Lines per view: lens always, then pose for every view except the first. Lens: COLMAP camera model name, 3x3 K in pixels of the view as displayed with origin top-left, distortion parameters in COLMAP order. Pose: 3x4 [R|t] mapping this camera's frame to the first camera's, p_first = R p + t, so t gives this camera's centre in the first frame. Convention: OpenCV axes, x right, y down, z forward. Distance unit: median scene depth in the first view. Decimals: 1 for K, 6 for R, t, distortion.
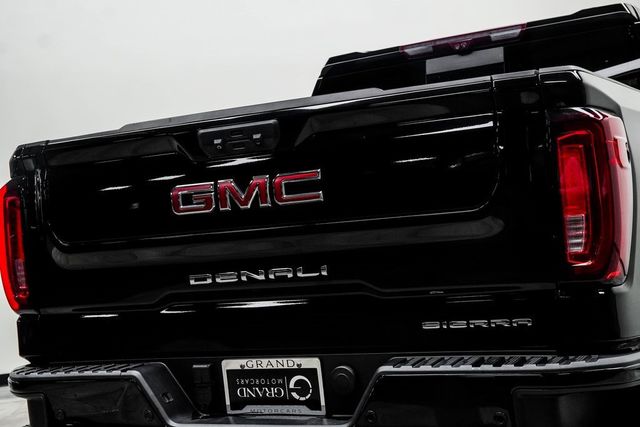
lens RADIAL K [[997.1, 0, 321.5], [0, 997.1, 214.3], [0, 0, 1]] dist [0.241785, 0.000000]
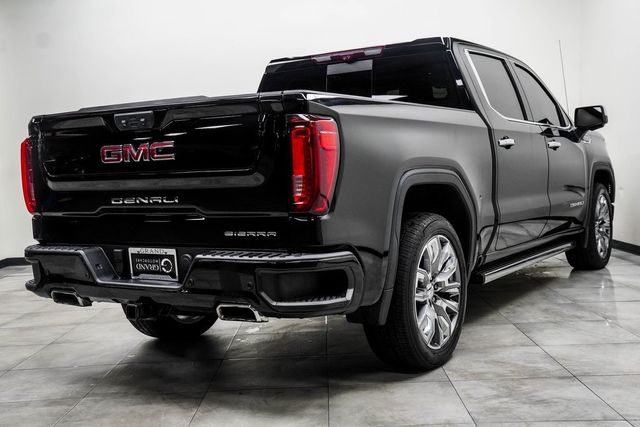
lens RADIAL K [[746.4, 0, 325.7], [0, 746.4, 212.0], [0, 0, 1]] dist [0.086773, 0.000000]
pose [[0.994019, 0.051382, -0.096366, 0.372812], [-0.043656, 0.995787, 0.080639, -0.037229], [0.100103, -0.075950, 0.992074, -0.258953]]
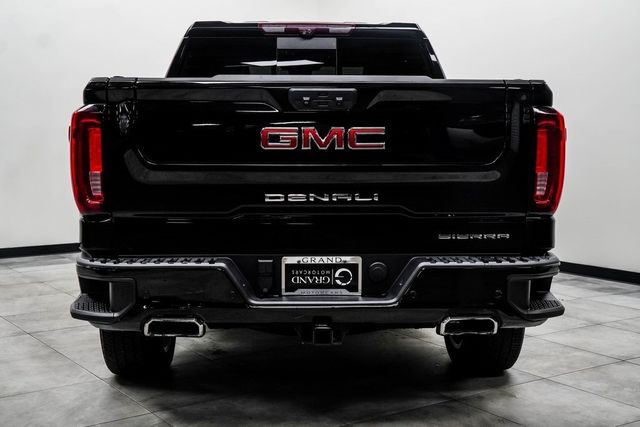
lens RADIAL K [[839.3, 0, 316.5], [0, 839.3, 212.7], [0, 0, 1]] dist [0.106742, 0.000000]
pose [[0.869521, 0.045724, 0.491775, -0.646185], [-0.083448, 0.994991, 0.055035, 0.017949], [-0.486795, -0.088892, 0.868981, -0.019748]]
